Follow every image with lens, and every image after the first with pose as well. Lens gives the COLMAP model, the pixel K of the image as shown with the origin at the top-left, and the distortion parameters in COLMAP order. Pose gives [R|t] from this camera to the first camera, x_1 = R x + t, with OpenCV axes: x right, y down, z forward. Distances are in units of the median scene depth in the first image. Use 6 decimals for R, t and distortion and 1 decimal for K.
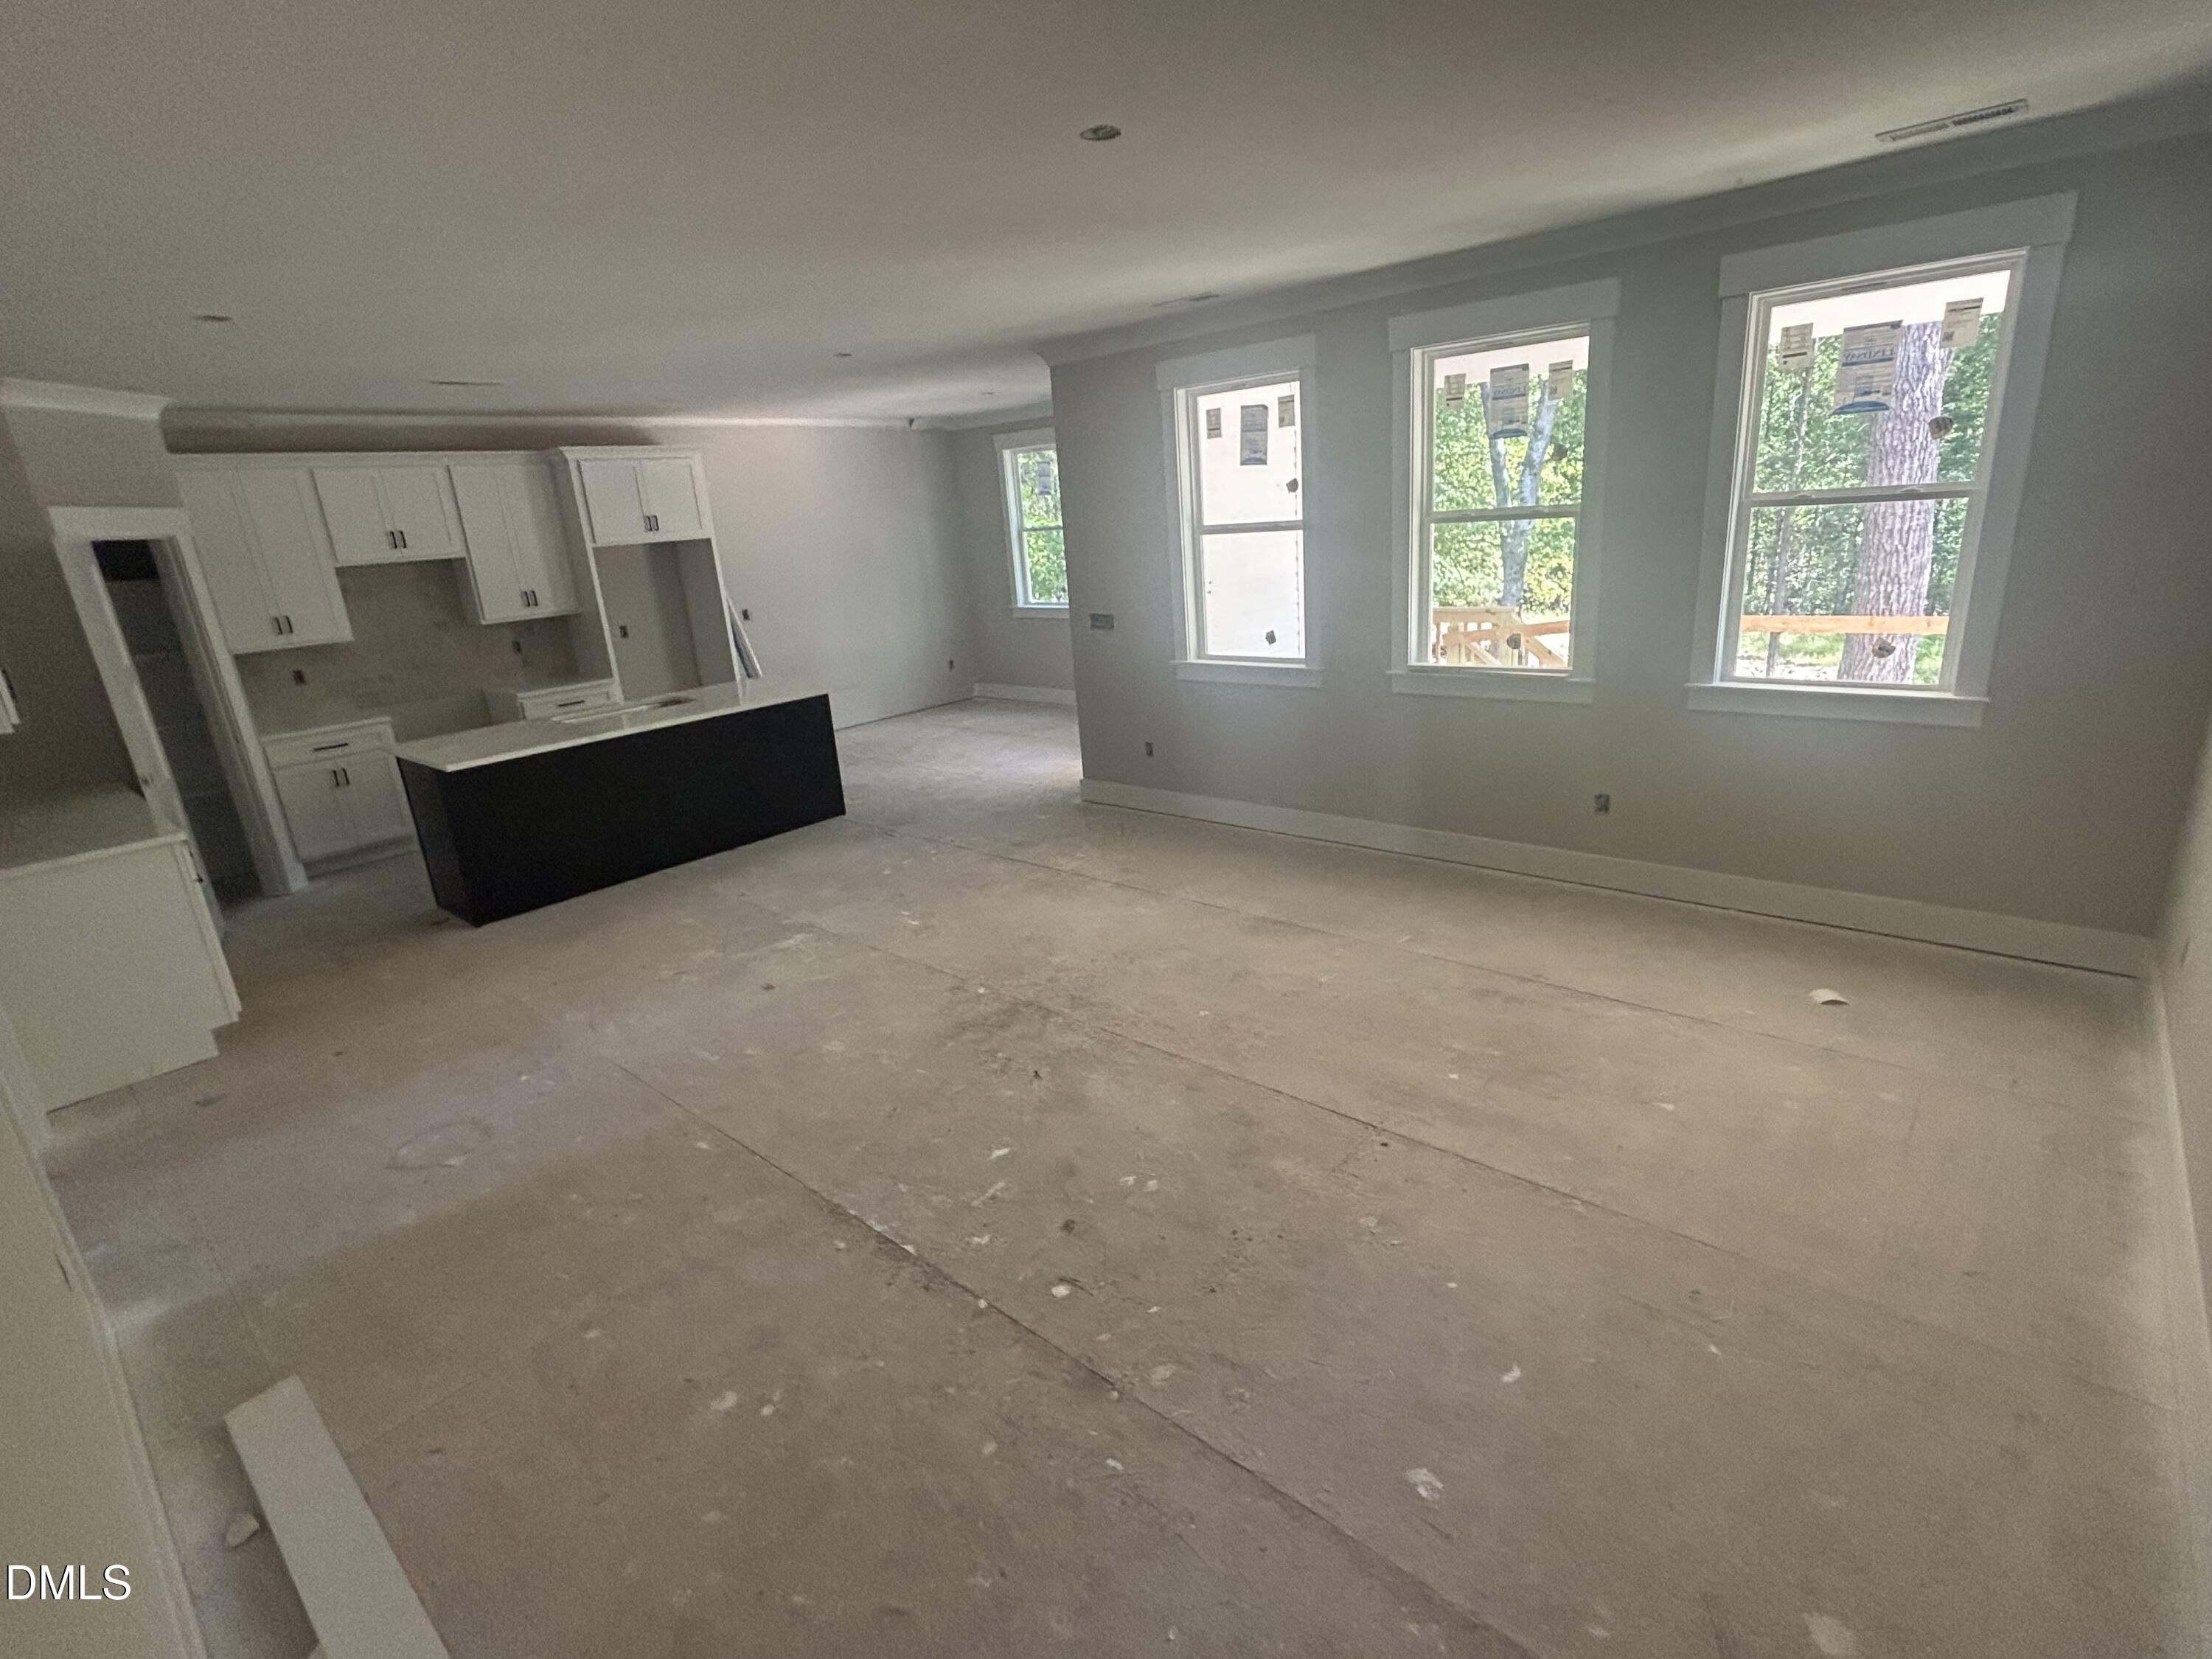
lens RADIAL K [[1048.7, 0, 1100.2], [0, 1048.7, 818.8], [0, 0, 1]] dist [0.000798, 0.001237]
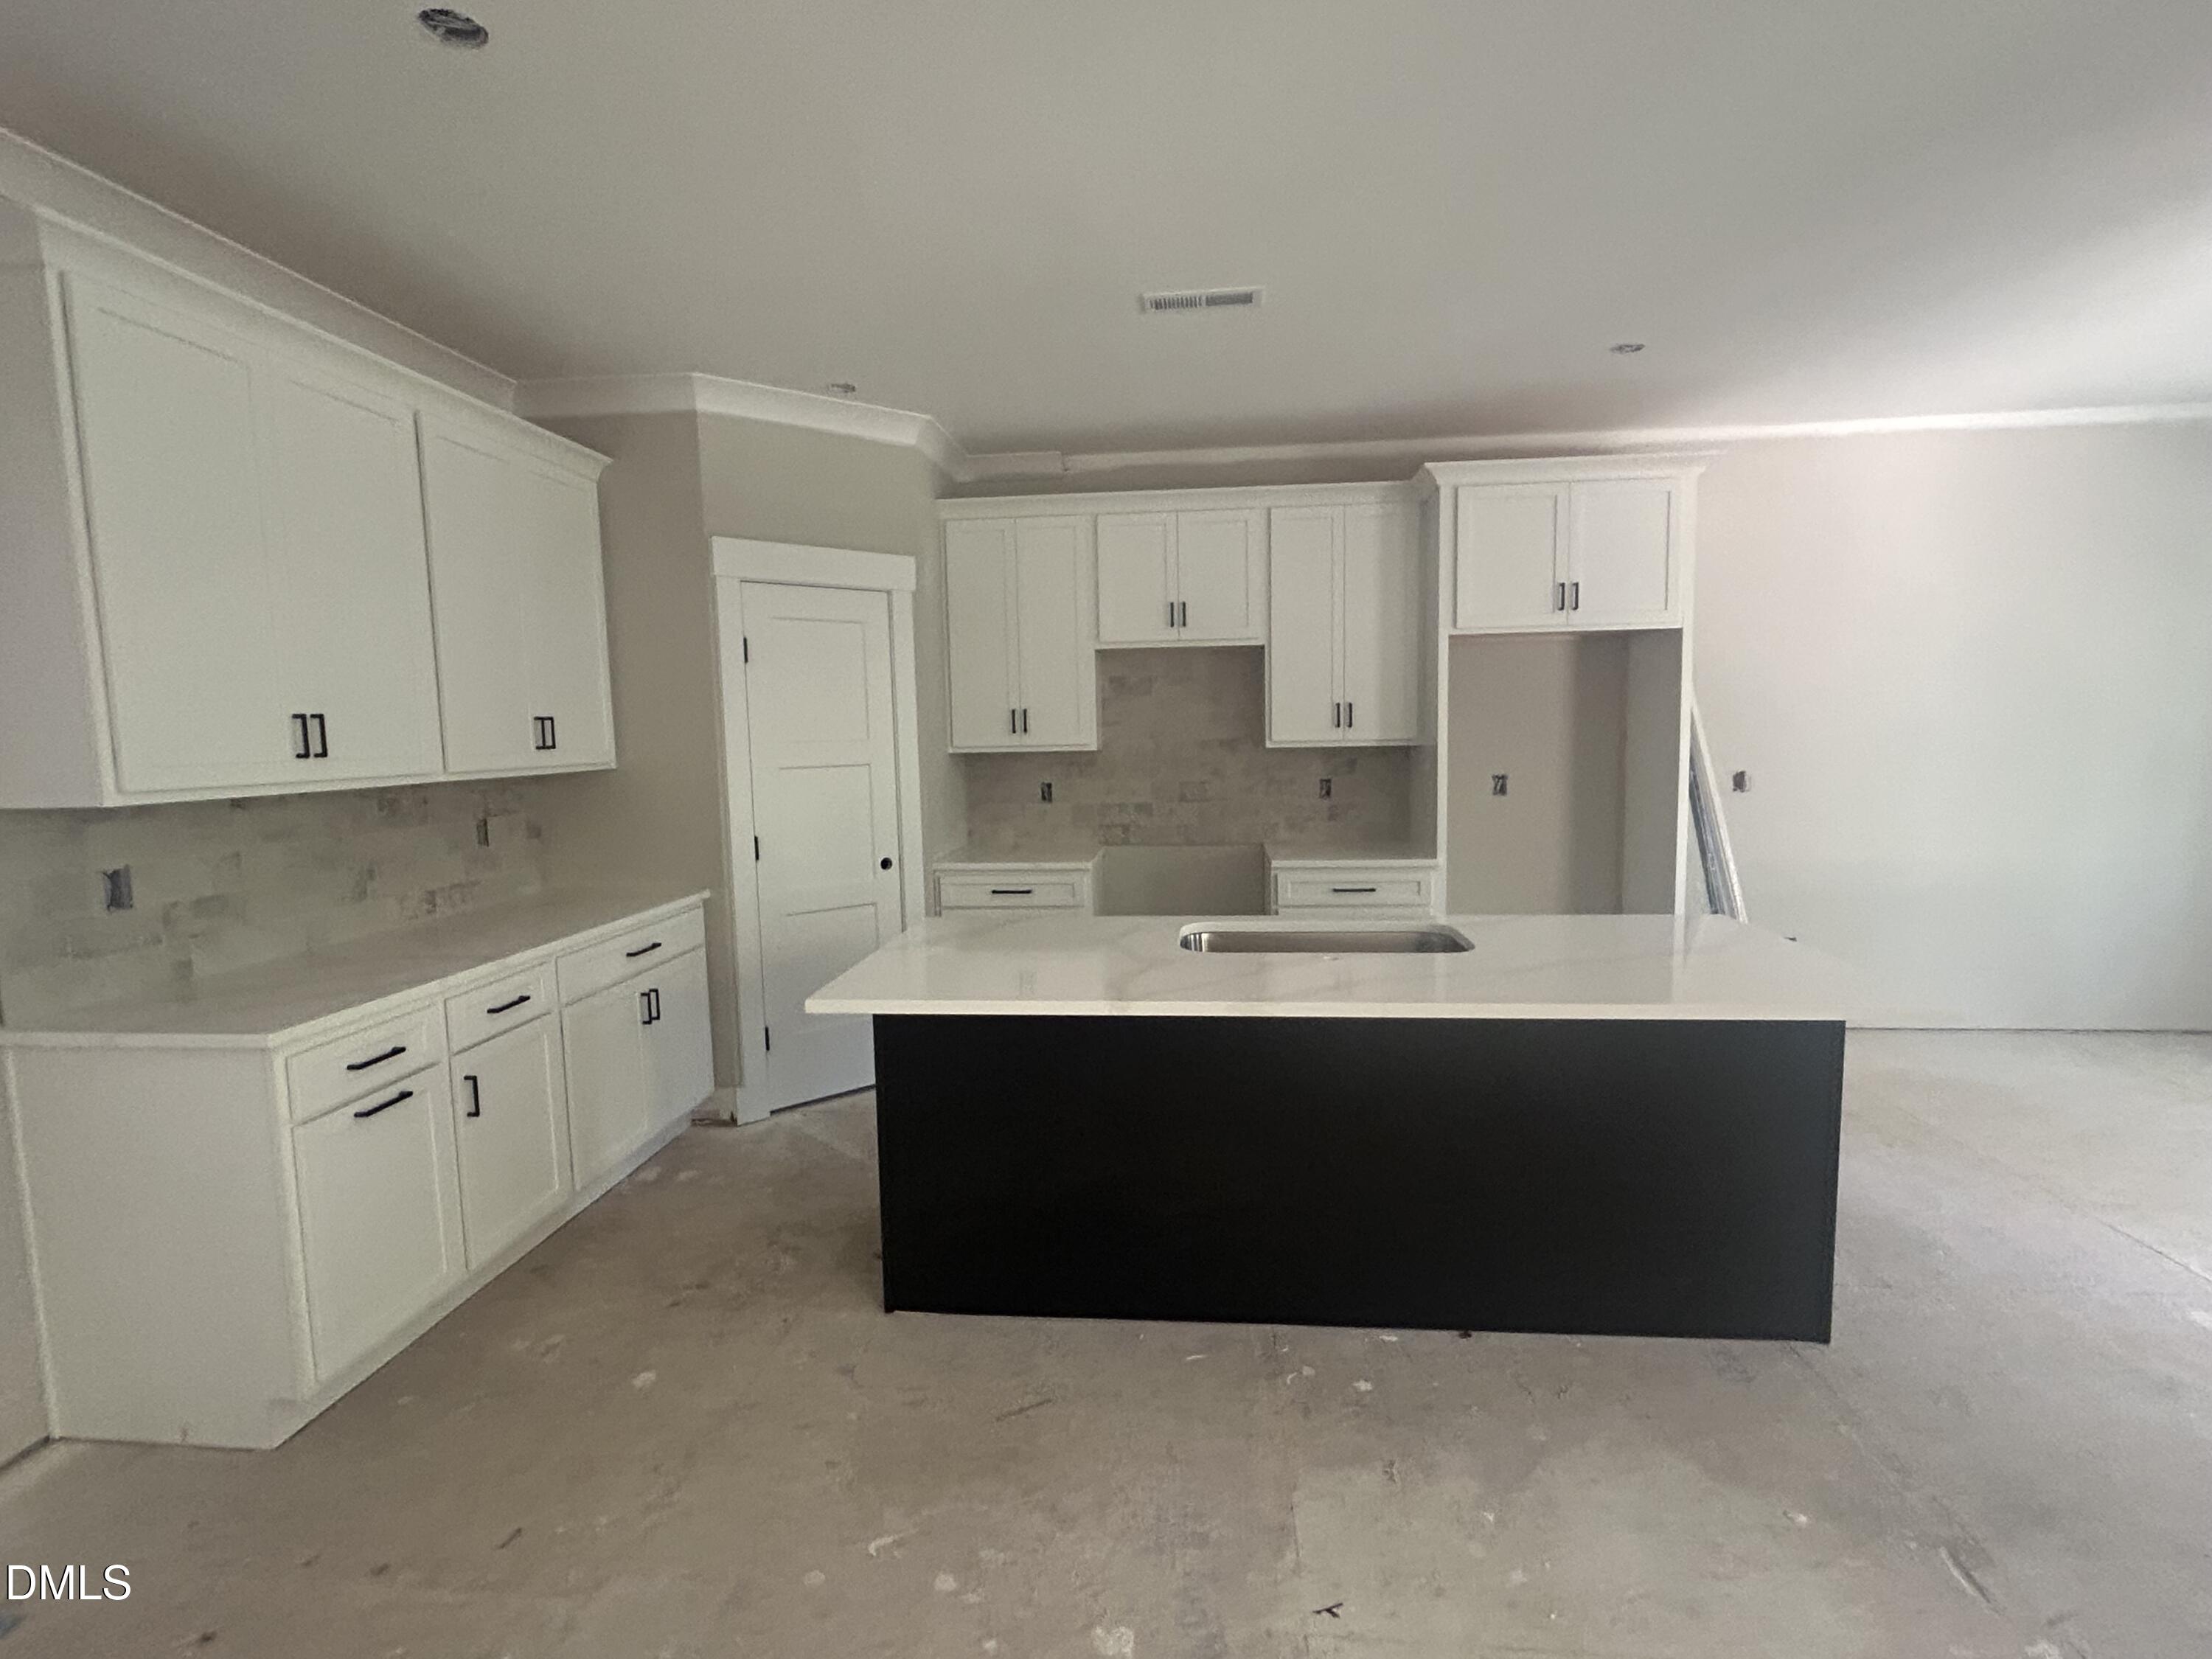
lens RADIAL K [[1048.7, 0, 1110.5], [0, 1048.7, 826.7], [0, 0, 1]] dist [0.000798, 0.001237]
pose [[0.589378, 0.138542, -0.795889, -0.135210], [-0.253657, 0.967098, -0.019495, -0.109624], [0.767002, 0.213373, 0.605129, 0.593109]]
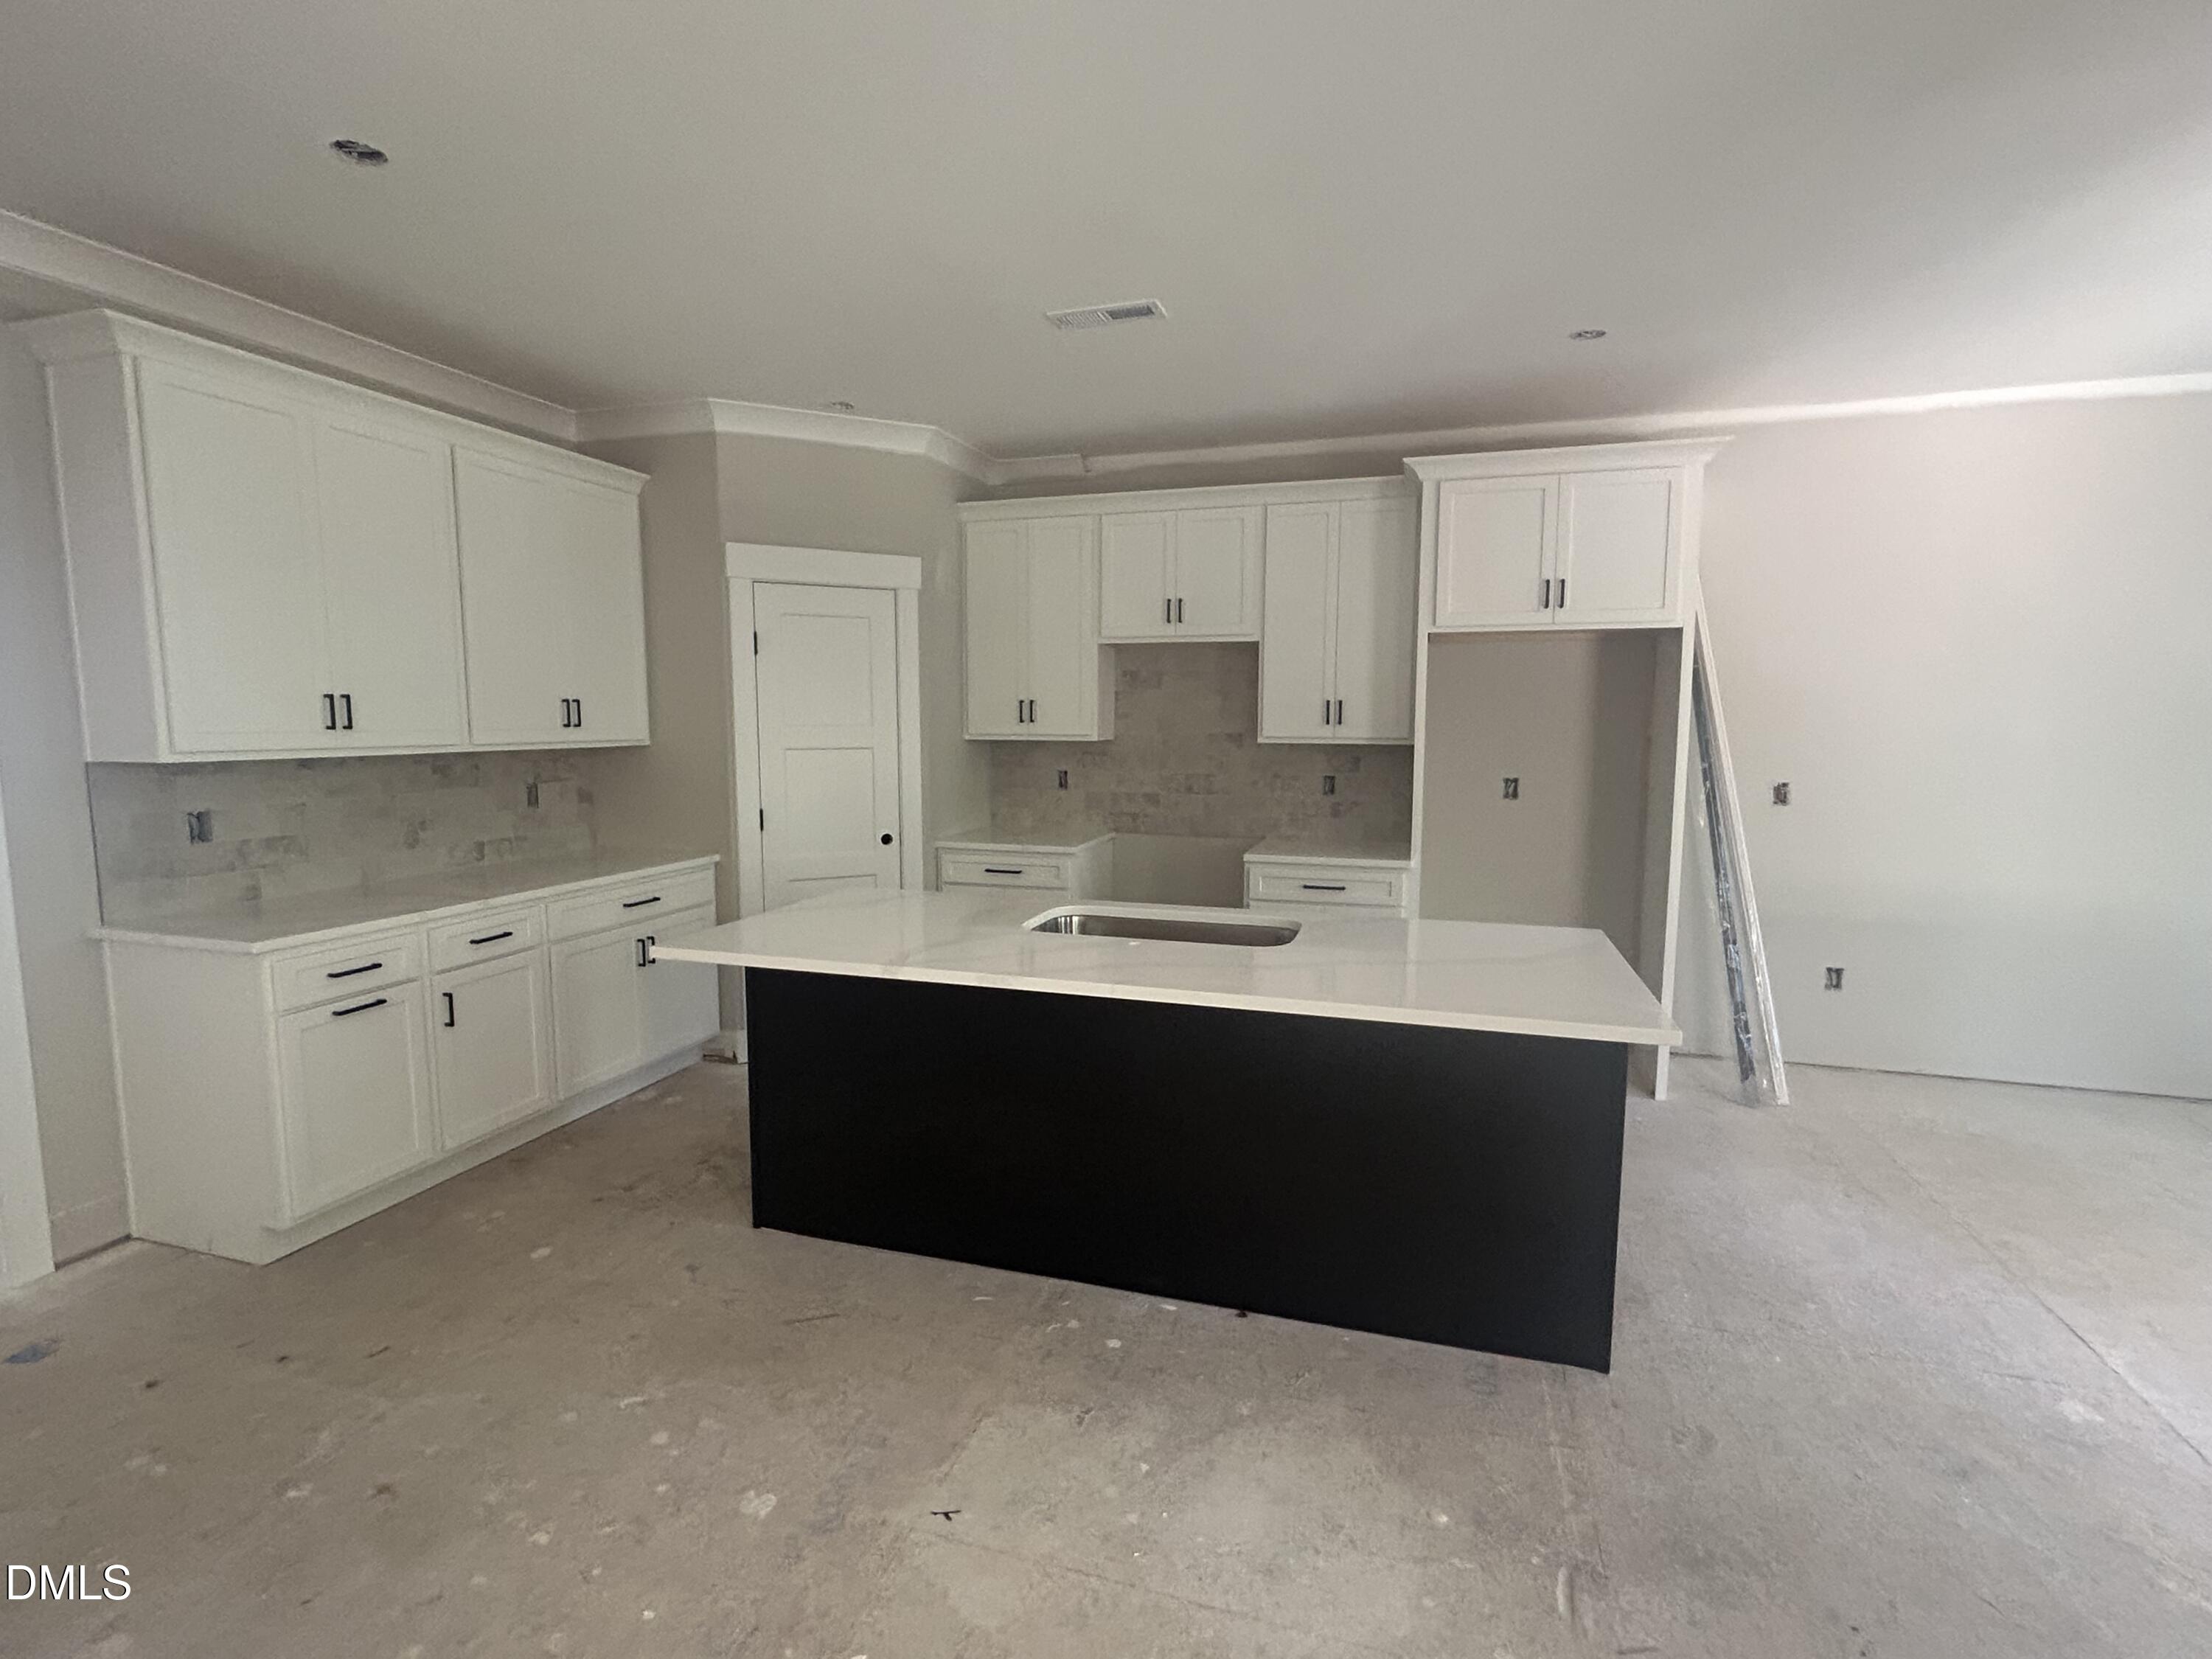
lens RADIAL K [[1048.7, 0, 1105.2], [0, 1048.7, 827.2], [0, 0, 1]] dist [0.000798, 0.001237]
pose [[0.406957, 0.170207, -0.897449, -0.034585], [-0.292564, 0.955017, 0.048459, -0.150396], [0.865327, 0.242841, 0.438448, 0.699591]]
